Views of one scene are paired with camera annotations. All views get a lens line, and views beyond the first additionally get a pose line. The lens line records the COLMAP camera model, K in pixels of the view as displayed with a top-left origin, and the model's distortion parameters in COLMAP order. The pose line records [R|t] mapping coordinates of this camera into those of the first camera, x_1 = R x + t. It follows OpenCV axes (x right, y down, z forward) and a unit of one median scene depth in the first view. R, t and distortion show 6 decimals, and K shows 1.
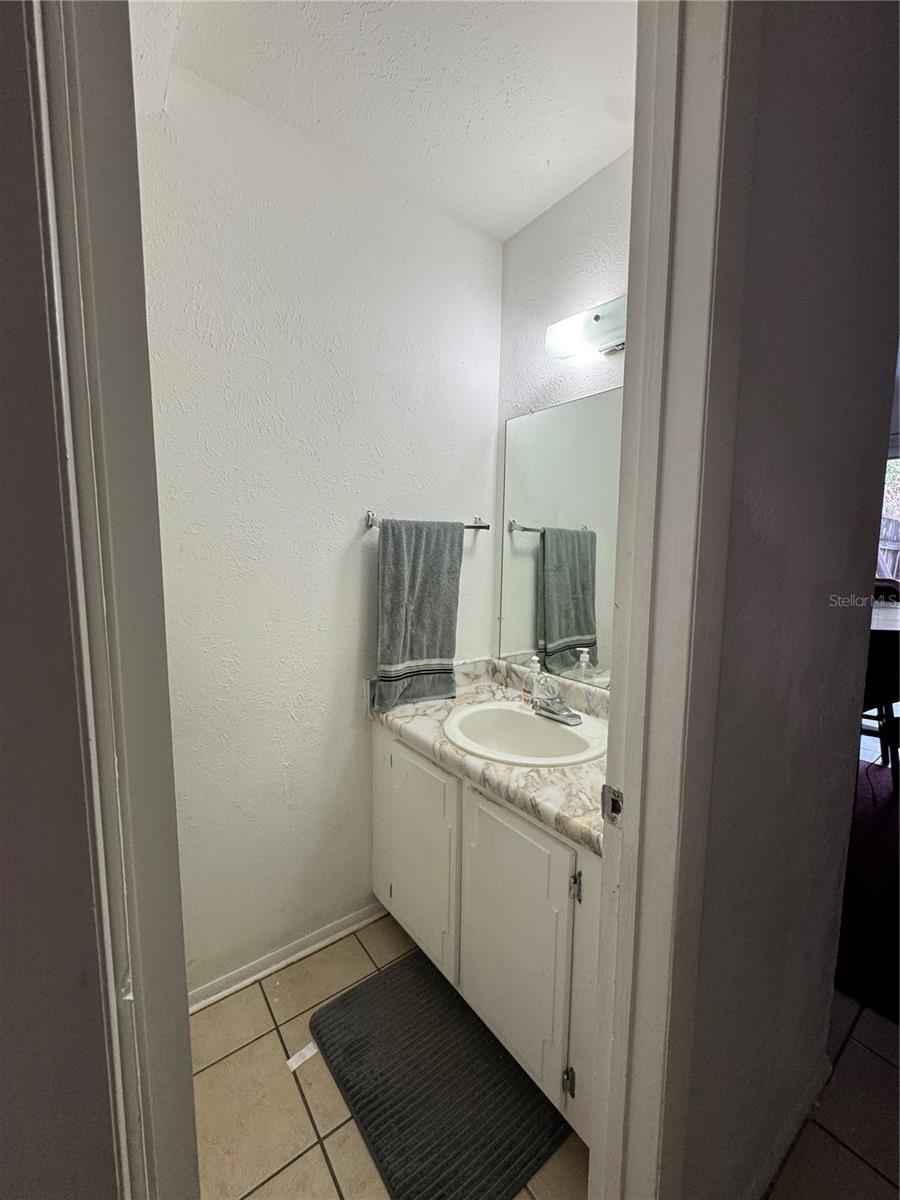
lens RADIAL K [[479.6, 0, 452.0], [0, 479.6, 599.1], [0, 0, 1]] dist [-0.004182, 0.000876]
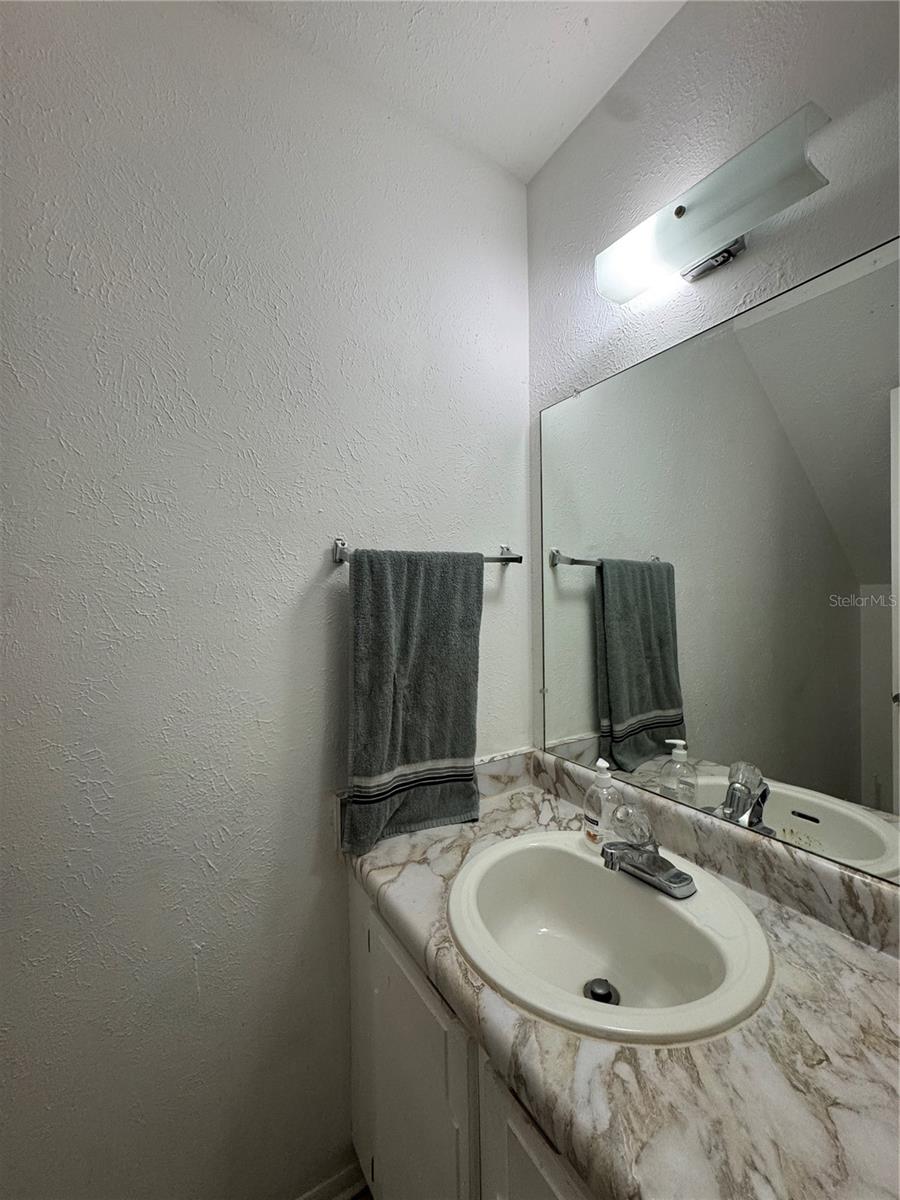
lens RADIAL K [[479.6, 0, 451.3], [0, 479.6, 598.8], [0, 0, 1]] dist [-0.004182, 0.000876]
pose [[0.995373, -0.029303, -0.091507, 0.041189], [0.019932, 0.994616, -0.101697, -0.027286], [0.093994, 0.099403, 0.990598, 0.337398]]
